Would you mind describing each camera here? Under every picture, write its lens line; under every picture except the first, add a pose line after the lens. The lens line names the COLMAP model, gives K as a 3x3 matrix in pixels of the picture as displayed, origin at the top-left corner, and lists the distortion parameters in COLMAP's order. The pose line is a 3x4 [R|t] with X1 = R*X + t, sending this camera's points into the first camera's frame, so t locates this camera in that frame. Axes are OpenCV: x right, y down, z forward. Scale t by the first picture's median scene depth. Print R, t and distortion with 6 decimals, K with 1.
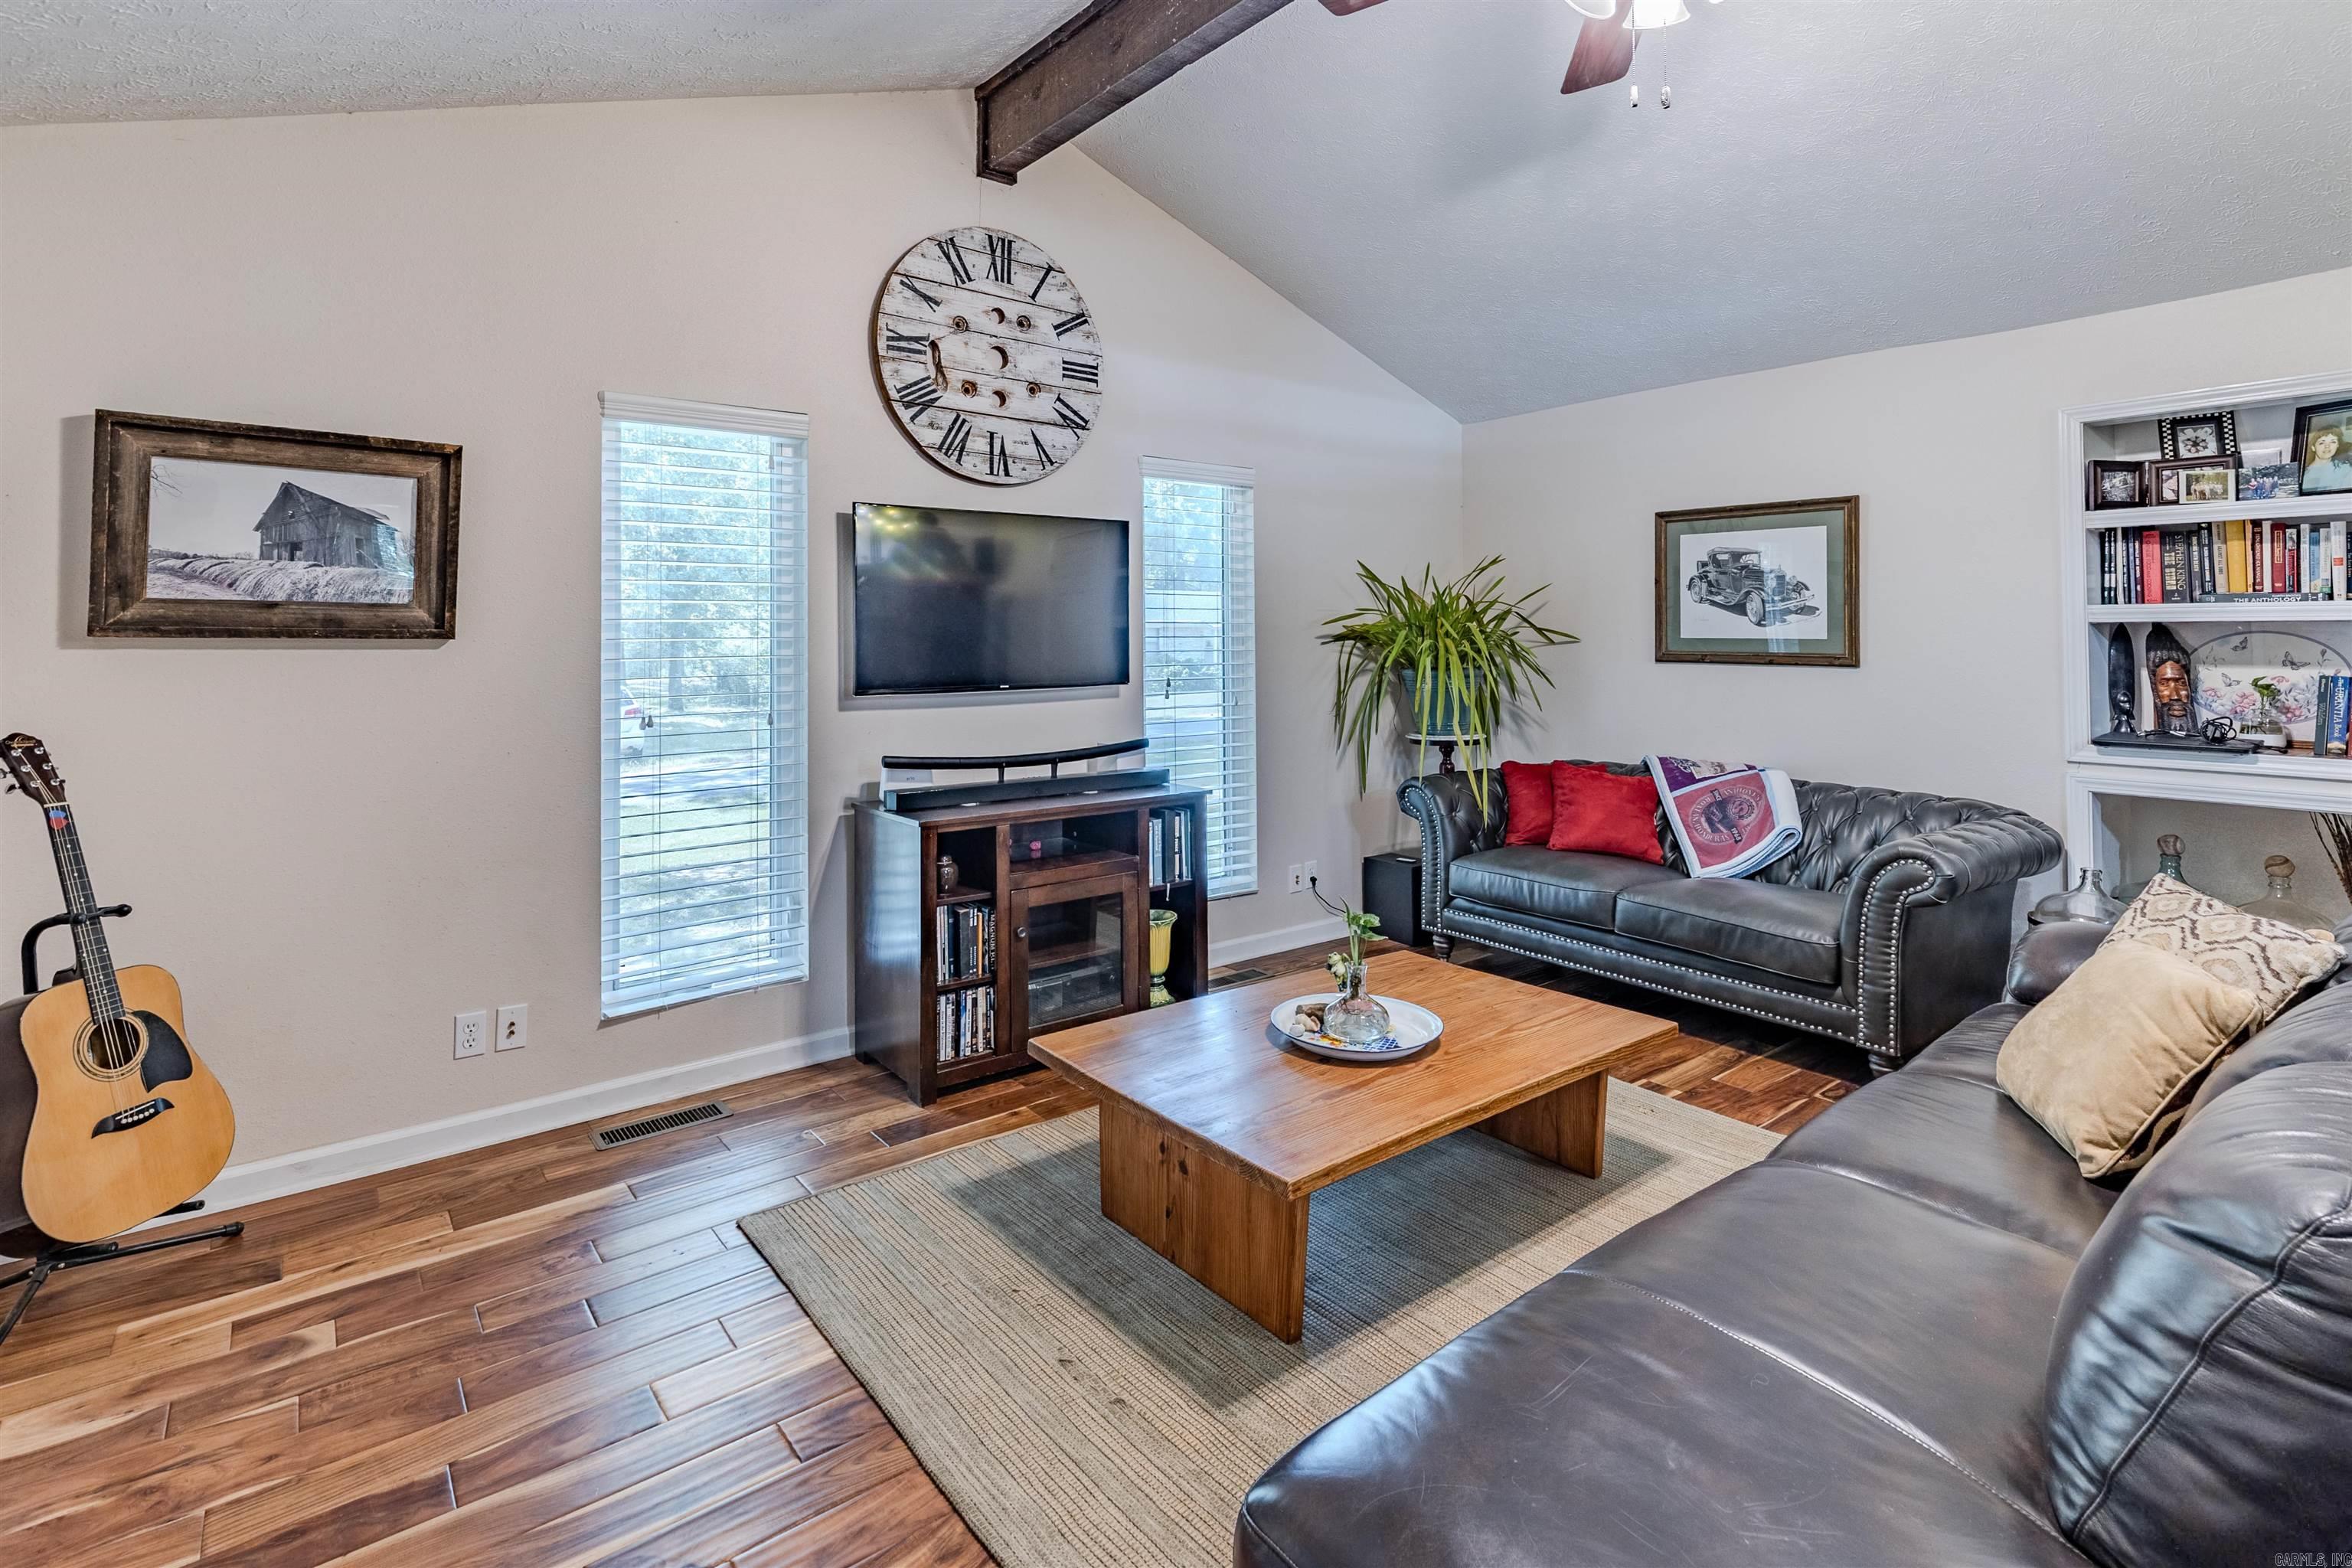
lens RADIAL K [[1165.4, 0, 1204.9], [0, 1165.4, 604.6], [0, 0, 1]] dist [0.000977, -0.000009]
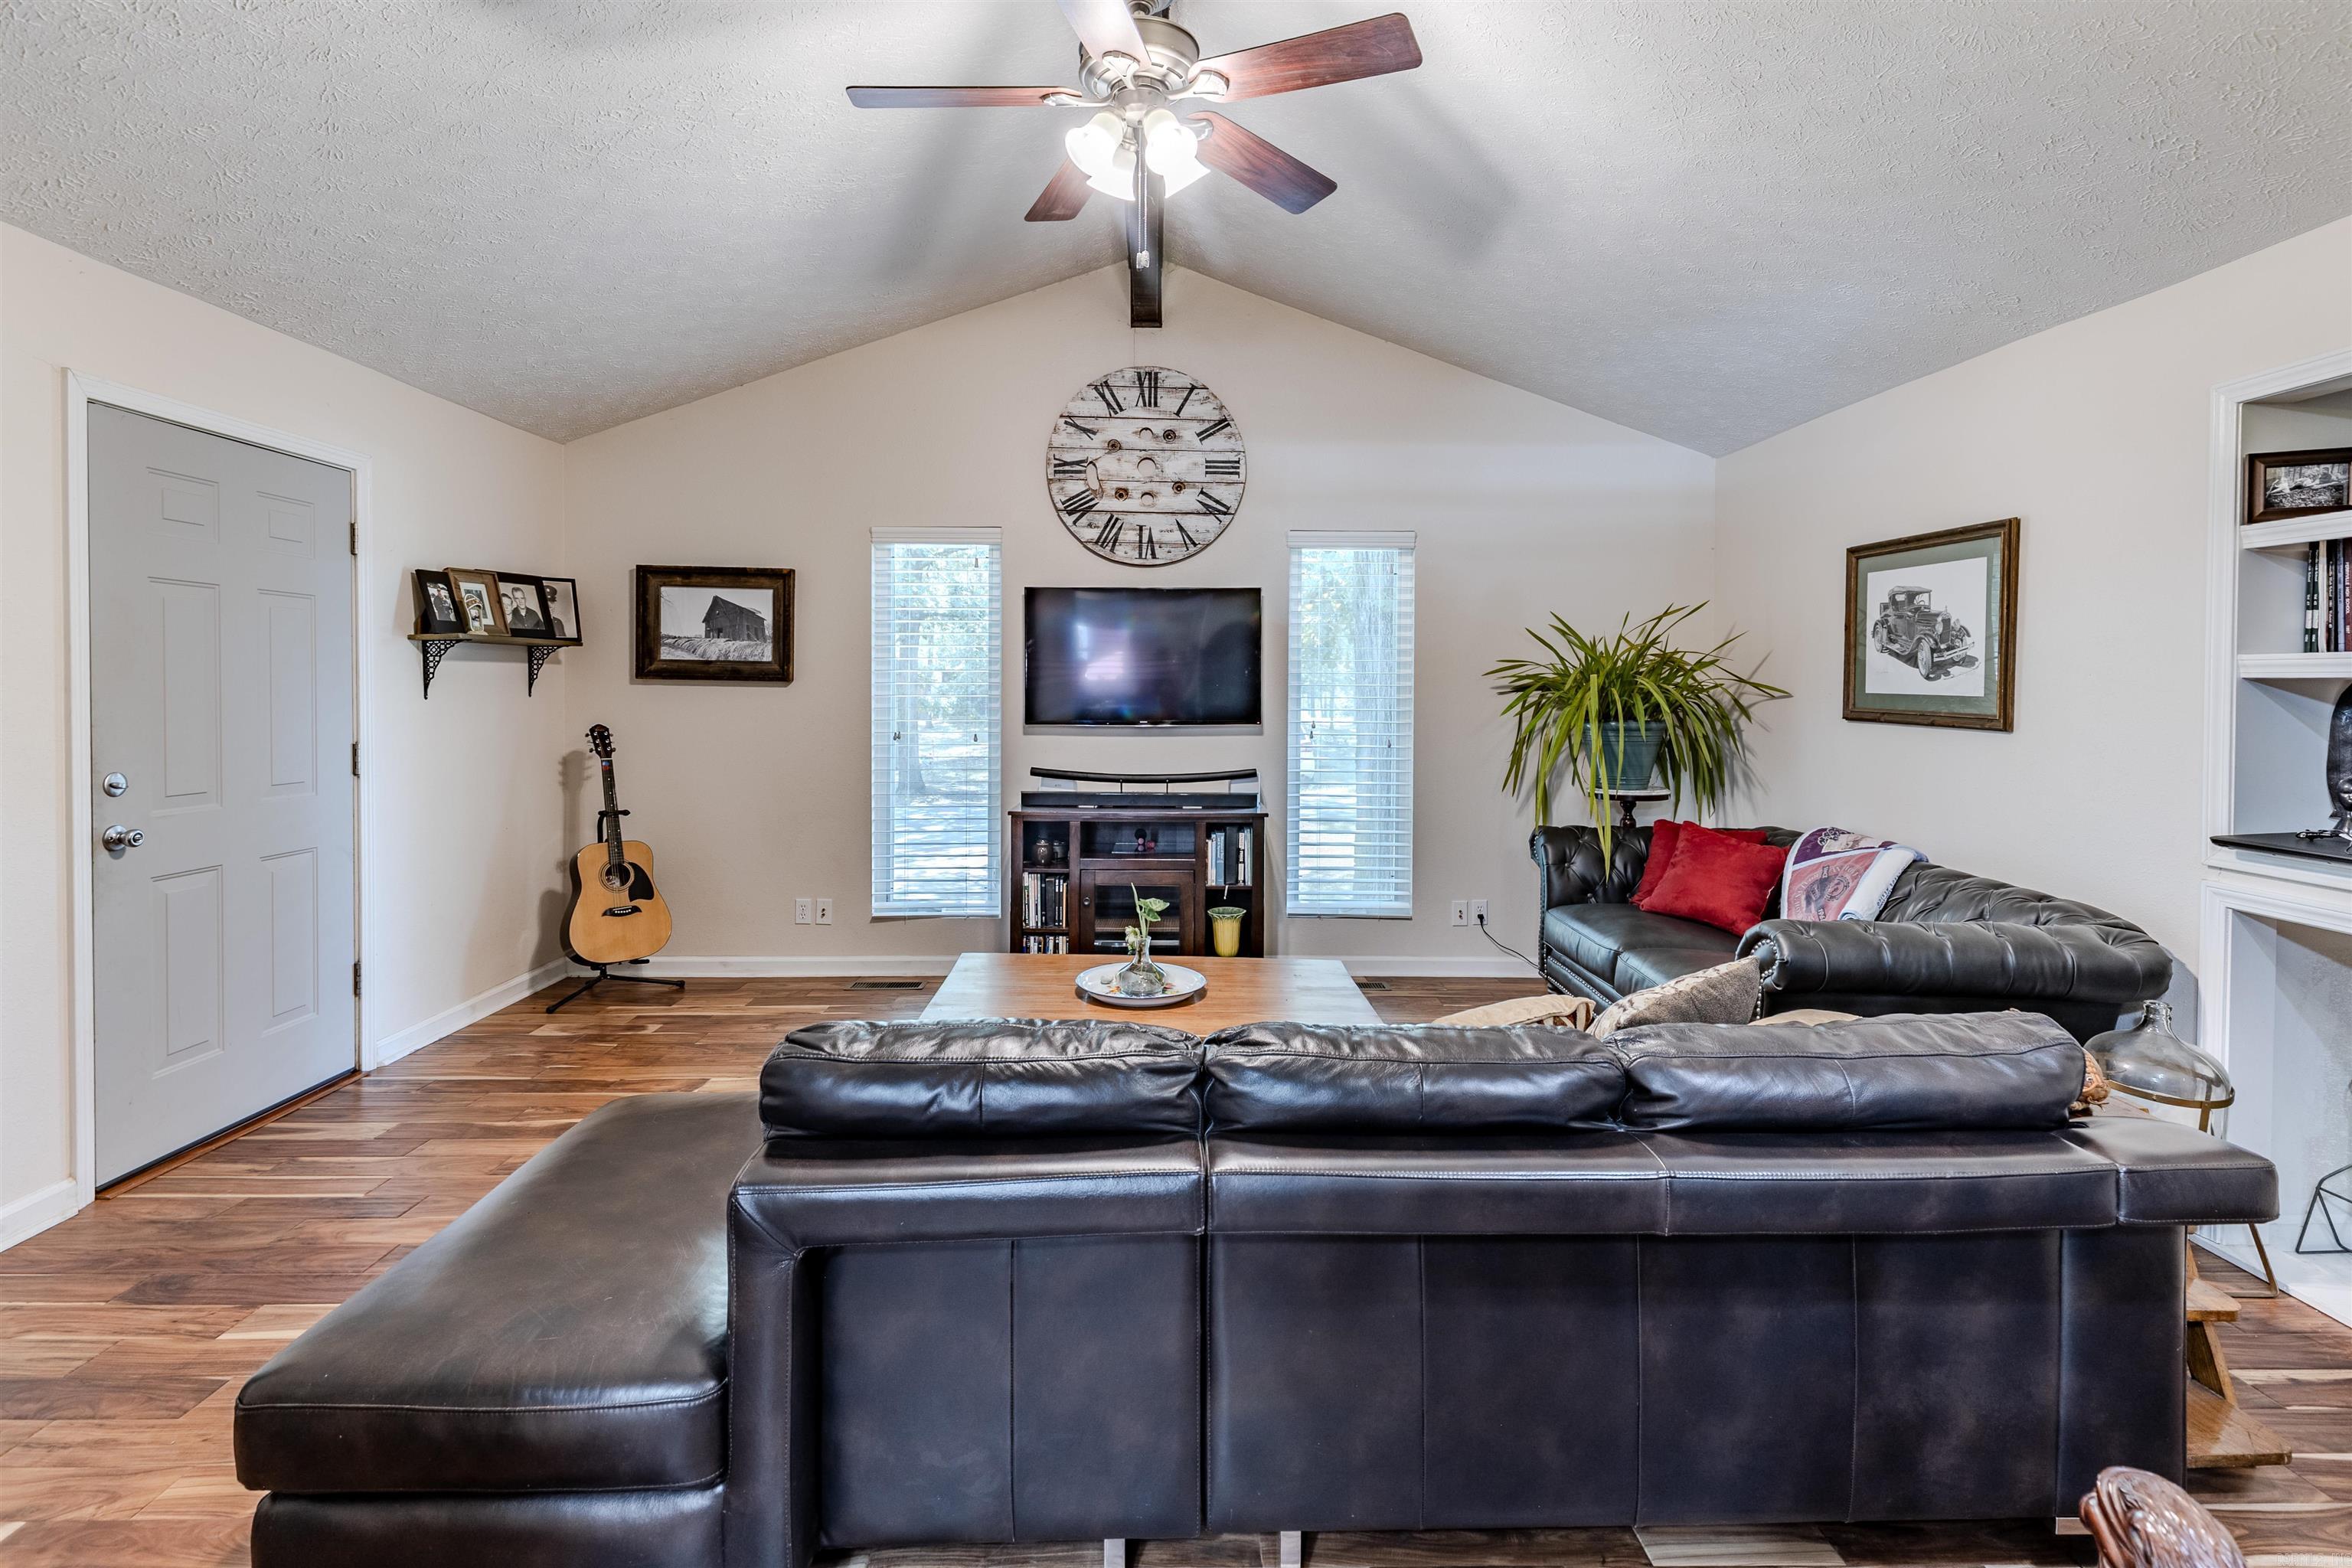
lens RADIAL K [[1130.5, 0, 1140.8], [0, 1130.5, 694.9], [0, 0, 1]] dist [-0.000198, -0.000566]
pose [[0.778294, 0.015872, -0.627700, 0.611265], [0.007869, 0.999355, 0.035026, -0.003977], [0.627851, -0.032200, 0.777667, 0.018564]]
